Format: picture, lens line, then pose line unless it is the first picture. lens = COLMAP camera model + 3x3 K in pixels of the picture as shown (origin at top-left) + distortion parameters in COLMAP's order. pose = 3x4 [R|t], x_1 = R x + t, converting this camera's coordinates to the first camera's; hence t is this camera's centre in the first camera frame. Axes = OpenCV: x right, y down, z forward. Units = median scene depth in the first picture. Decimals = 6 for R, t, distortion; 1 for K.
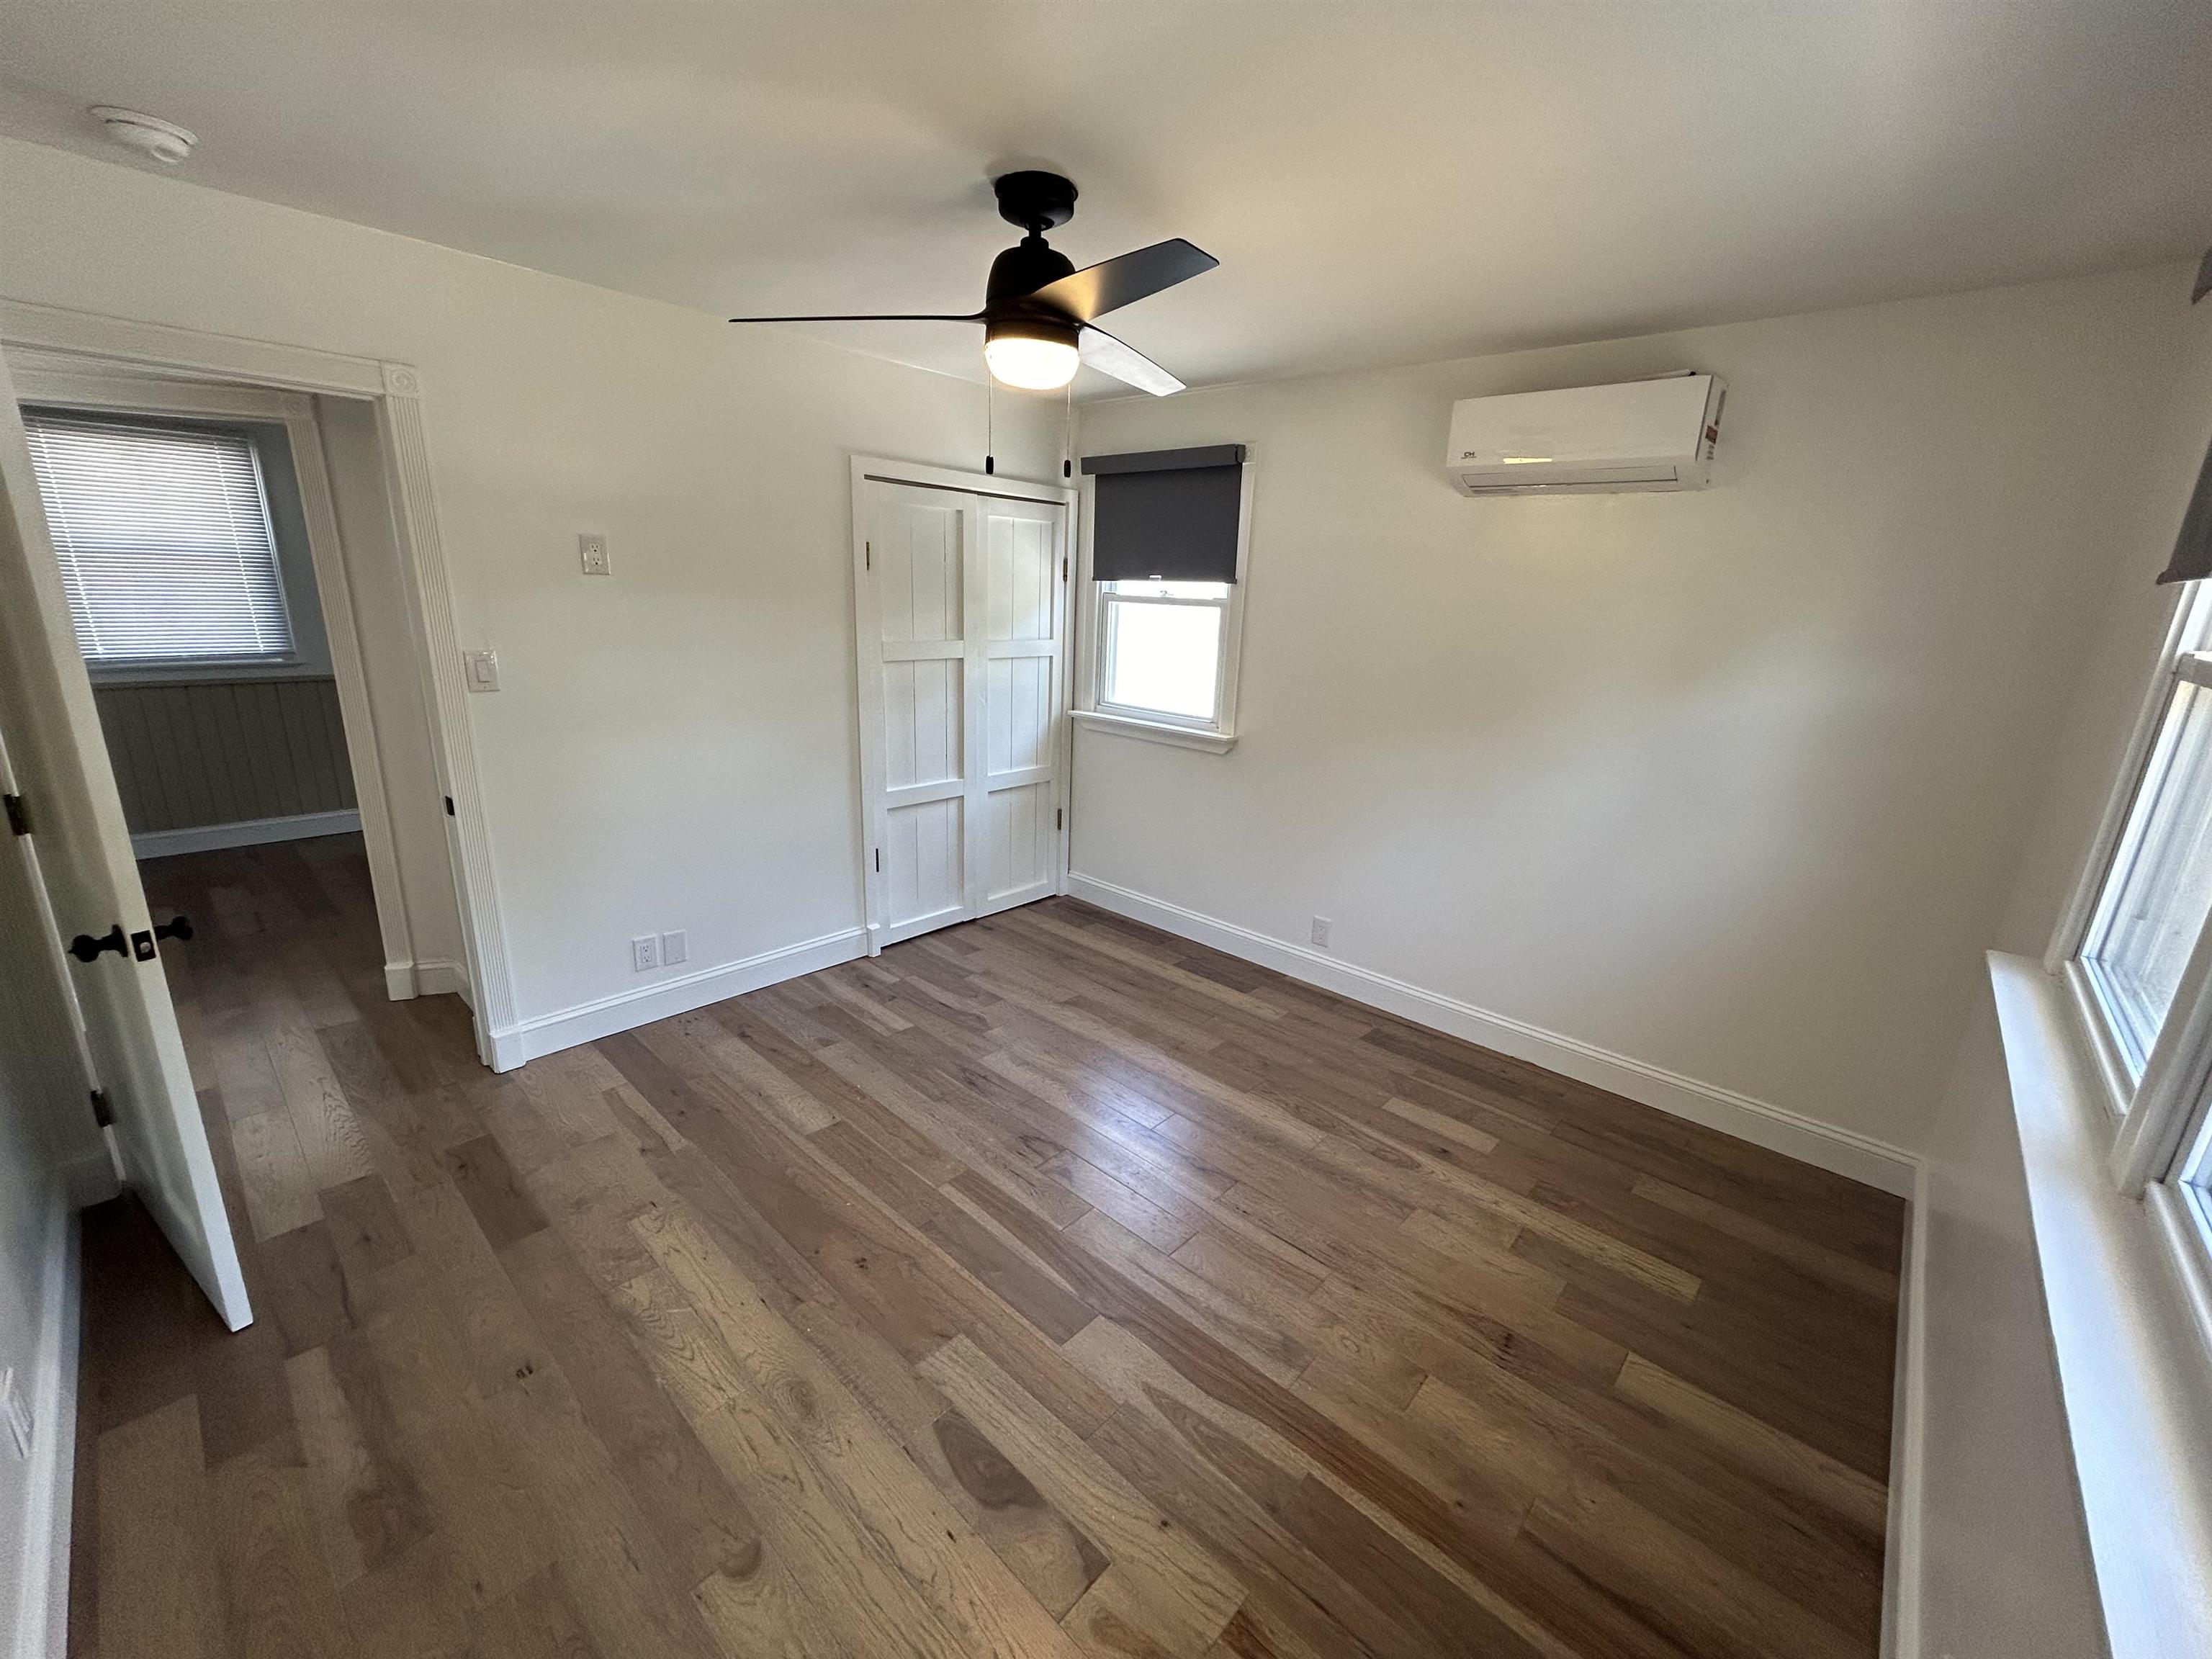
lens RADIAL K [[892.4, 0, 1107.9], [0, 892.4, 823.5], [0, 0, 1]] dist [0.001826, 0.000597]
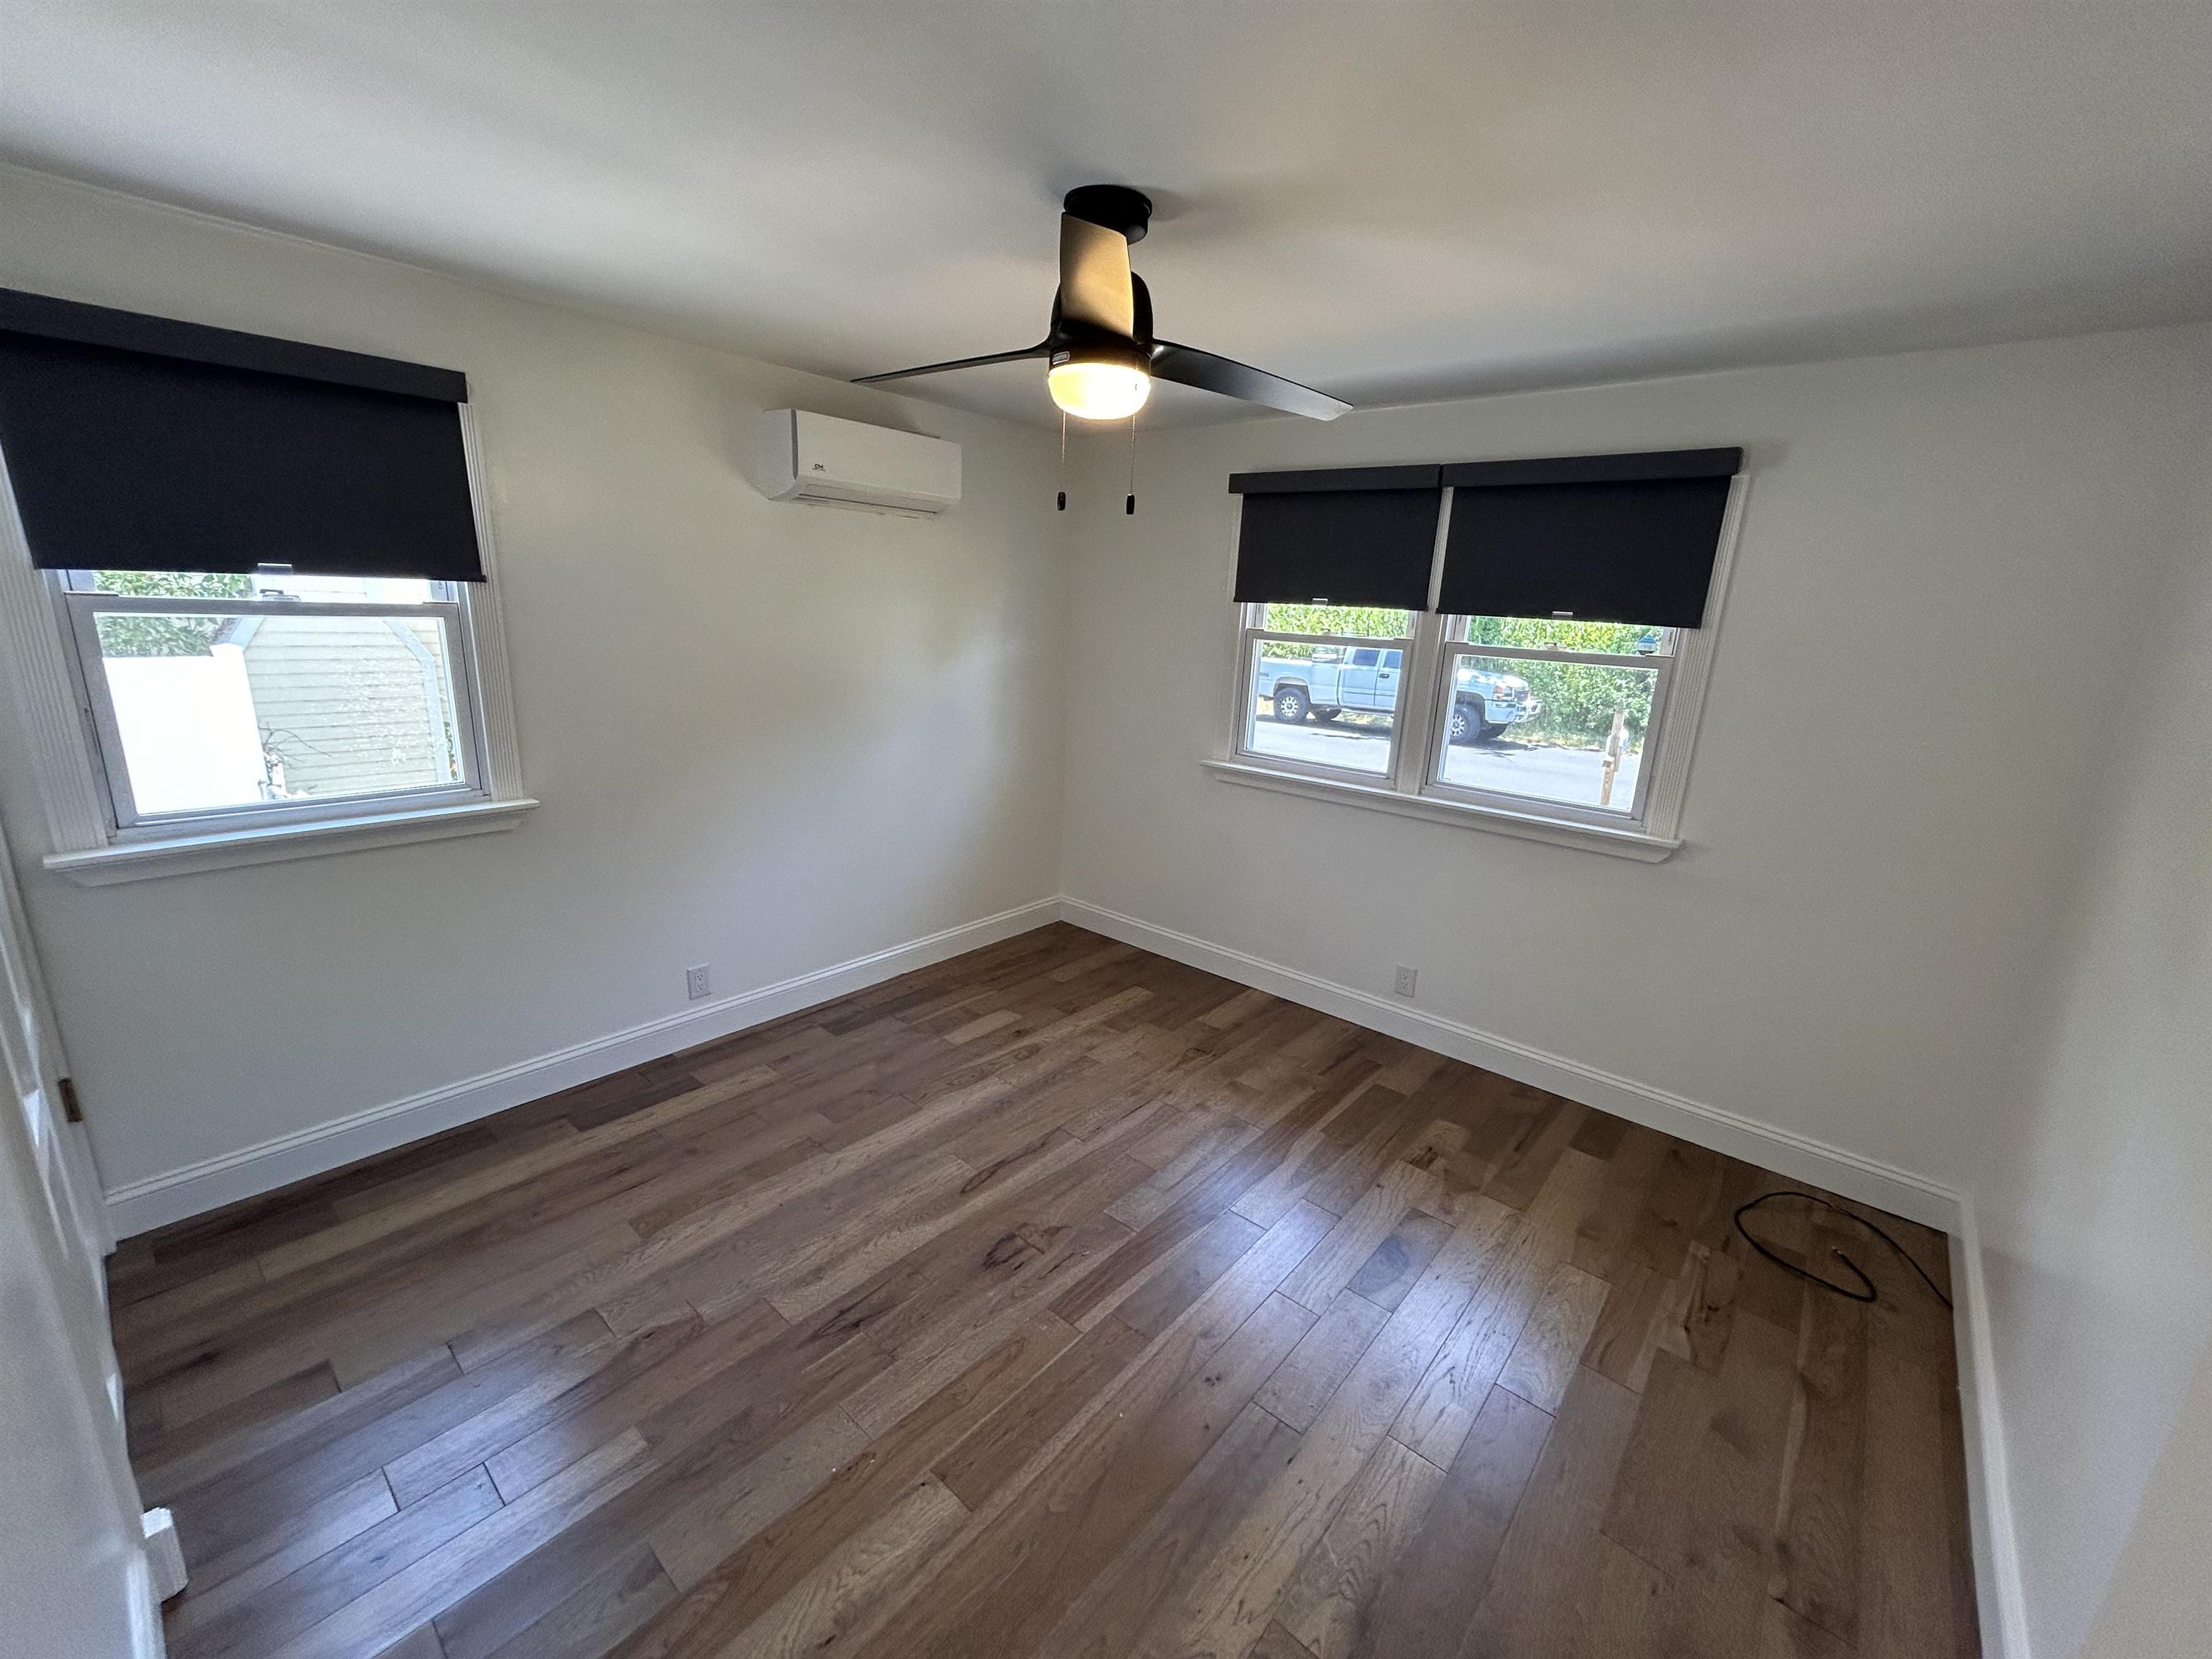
lens RADIAL K [[892.4, 0, 1107.9], [0, 892.4, 823.5], [0, 0, 1]] dist [0.001826, 0.000597]
pose [[-0.026638, -0.284628, 0.958268, -0.751468], [0.215152, 0.934510, 0.283552, -0.246447], [-0.976217, 0.213727, 0.036344, 0.723484]]
